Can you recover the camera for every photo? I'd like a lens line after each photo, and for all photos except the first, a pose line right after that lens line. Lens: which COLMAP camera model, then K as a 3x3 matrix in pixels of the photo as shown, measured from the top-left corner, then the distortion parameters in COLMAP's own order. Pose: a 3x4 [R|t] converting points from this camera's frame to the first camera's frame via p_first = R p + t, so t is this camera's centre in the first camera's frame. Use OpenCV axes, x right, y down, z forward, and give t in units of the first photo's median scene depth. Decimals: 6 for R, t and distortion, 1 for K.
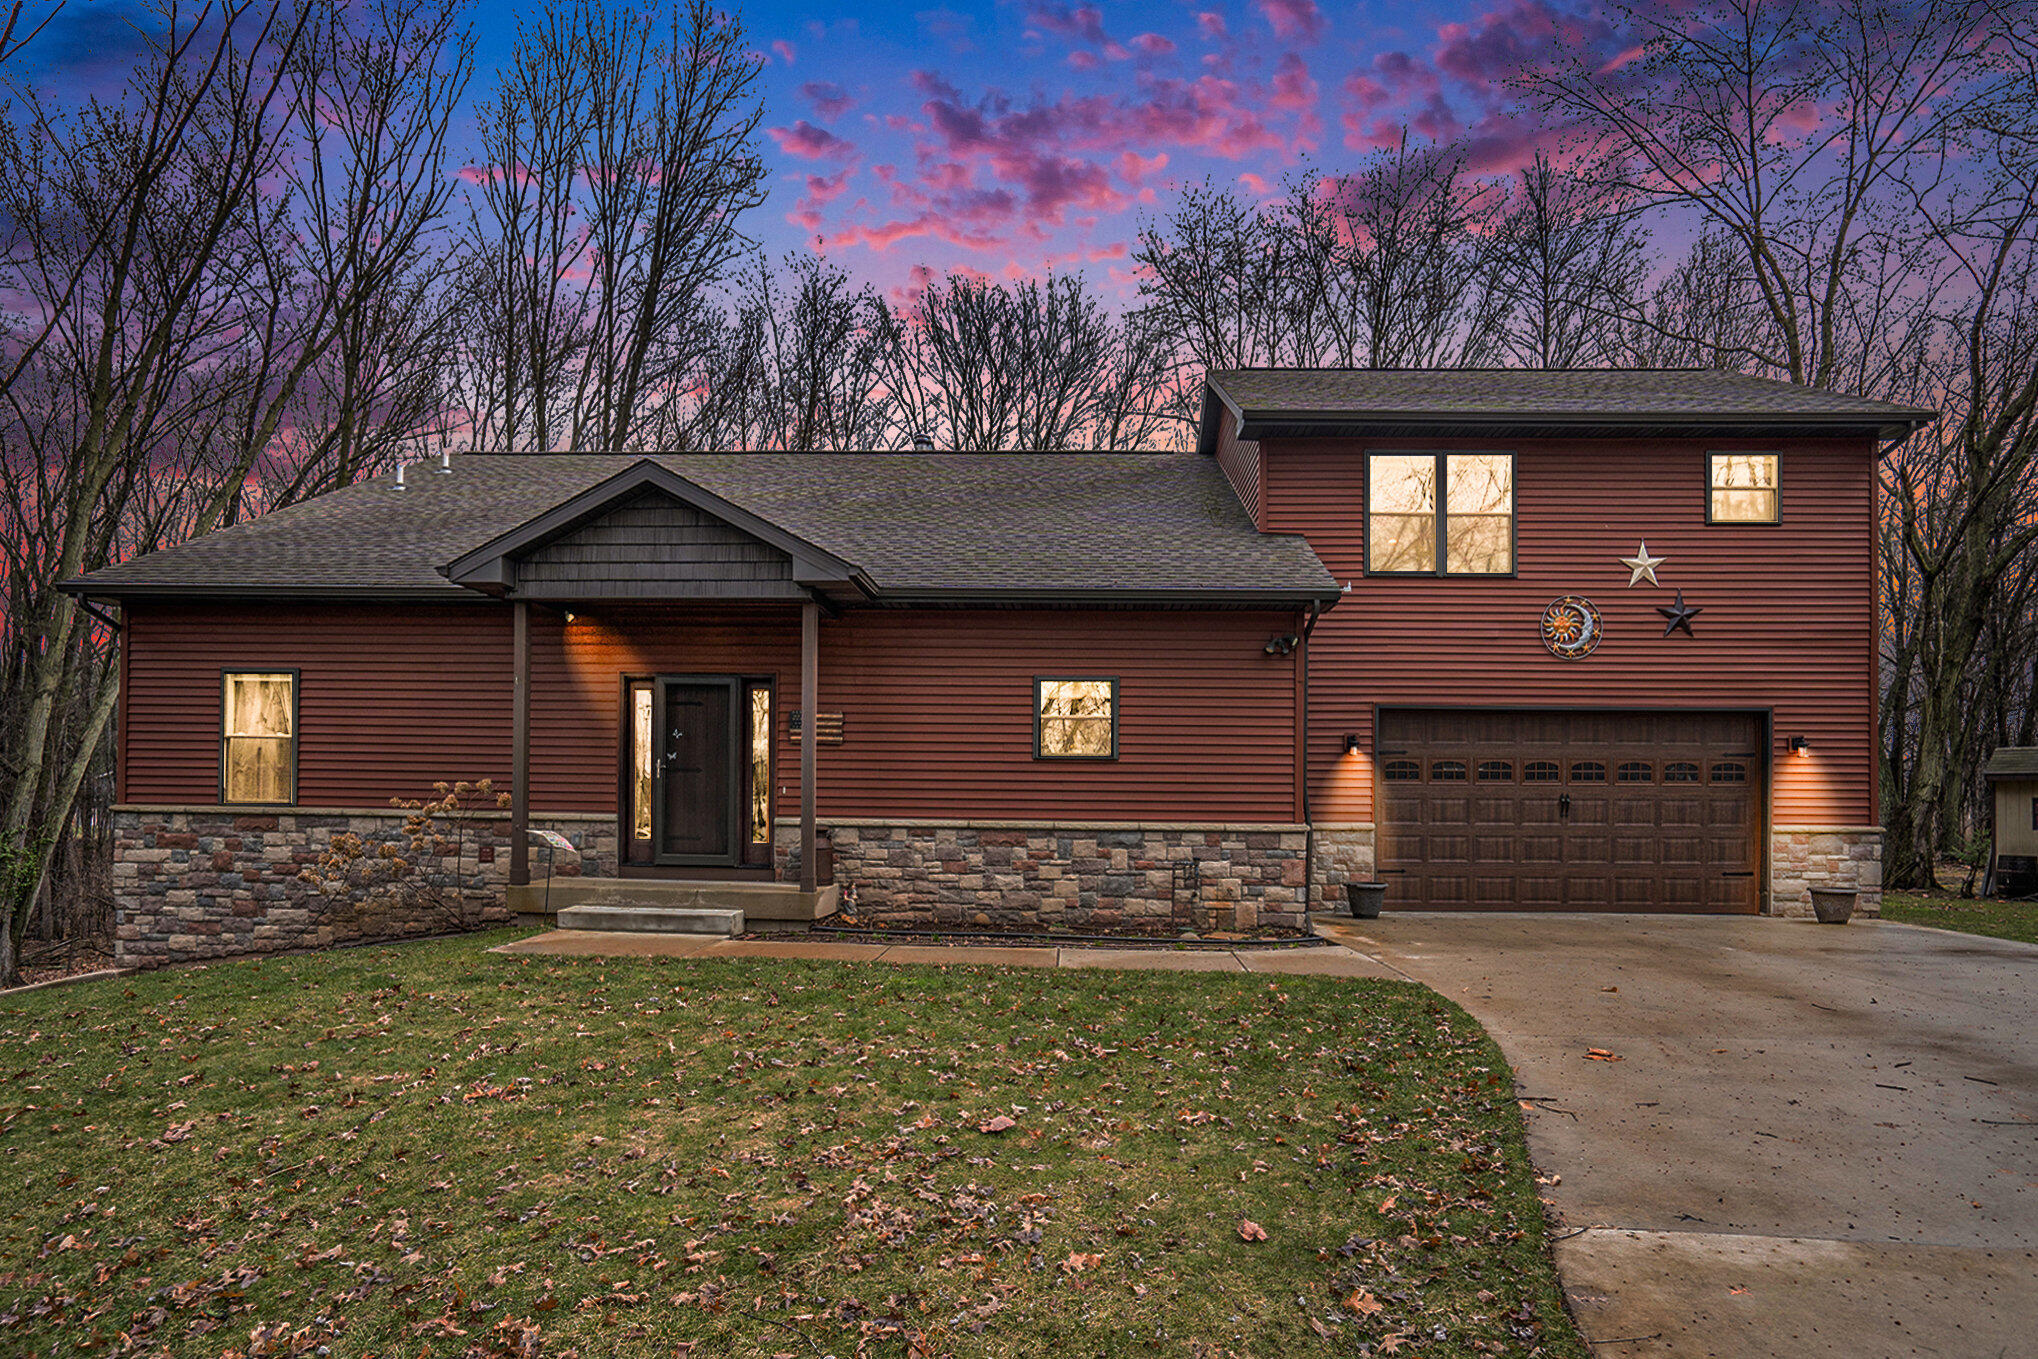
lens RADIAL K [[1118.1, 0, 1019.3], [0, 1118.1, 694.8], [0, 0, 1]] dist [-0.034535, 0.000209]
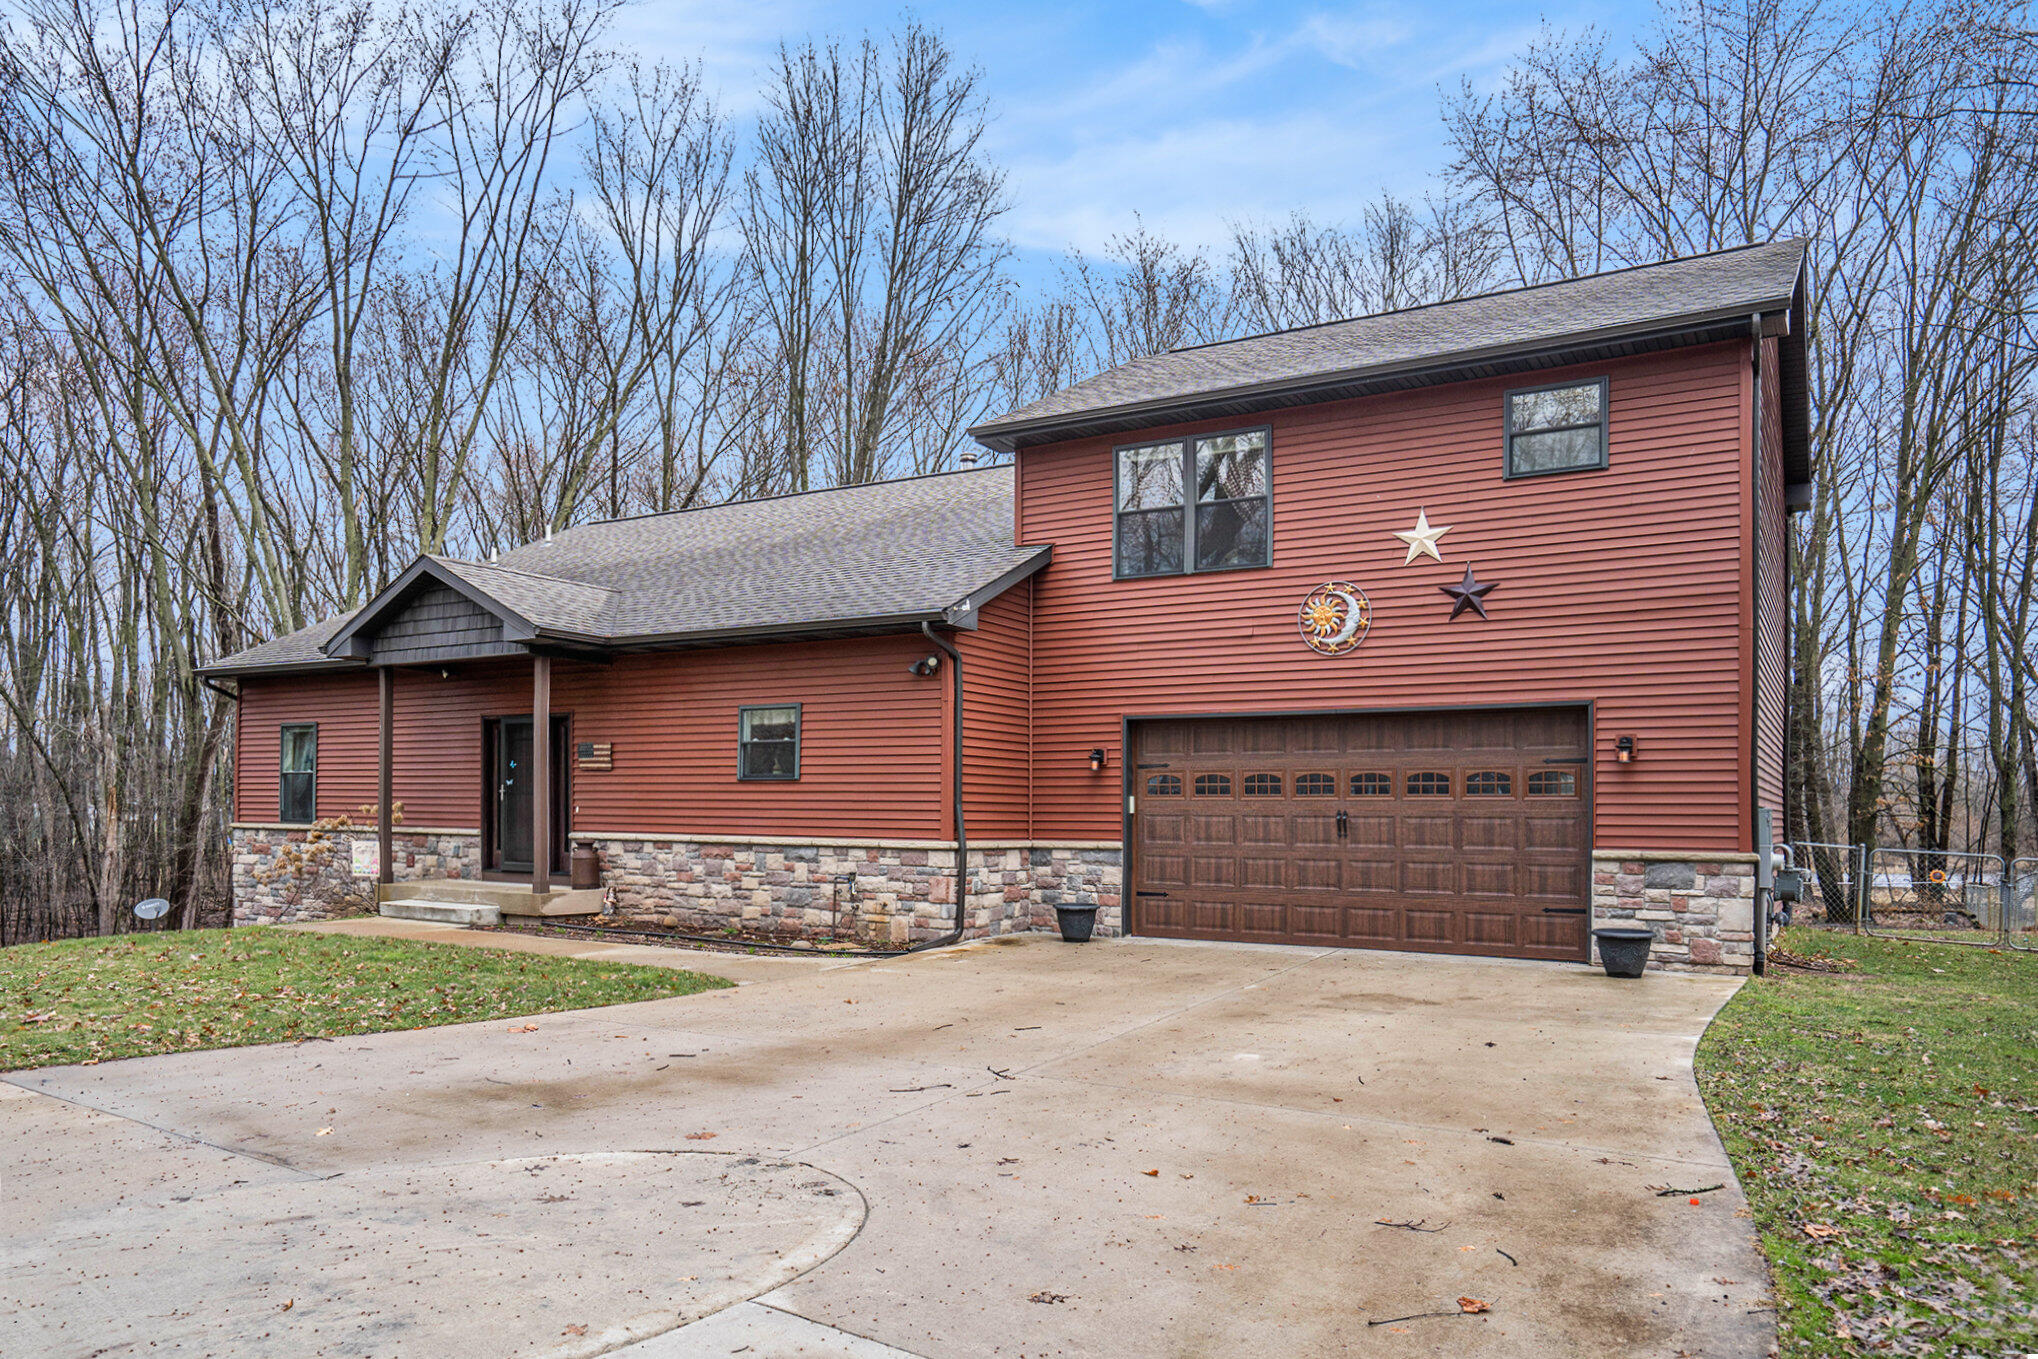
lens RADIAL K [[1299.2, 0, 1019.9], [0, 1299.2, 665.8], [0, 0, 1]] dist [-0.020240, 0.001745]
pose [[0.888573, -0.055058, -0.455420, 0.854635], [0.044330, 0.998431, -0.034214, 0.000217], [0.456589, 0.010213, 0.889619, -0.019695]]
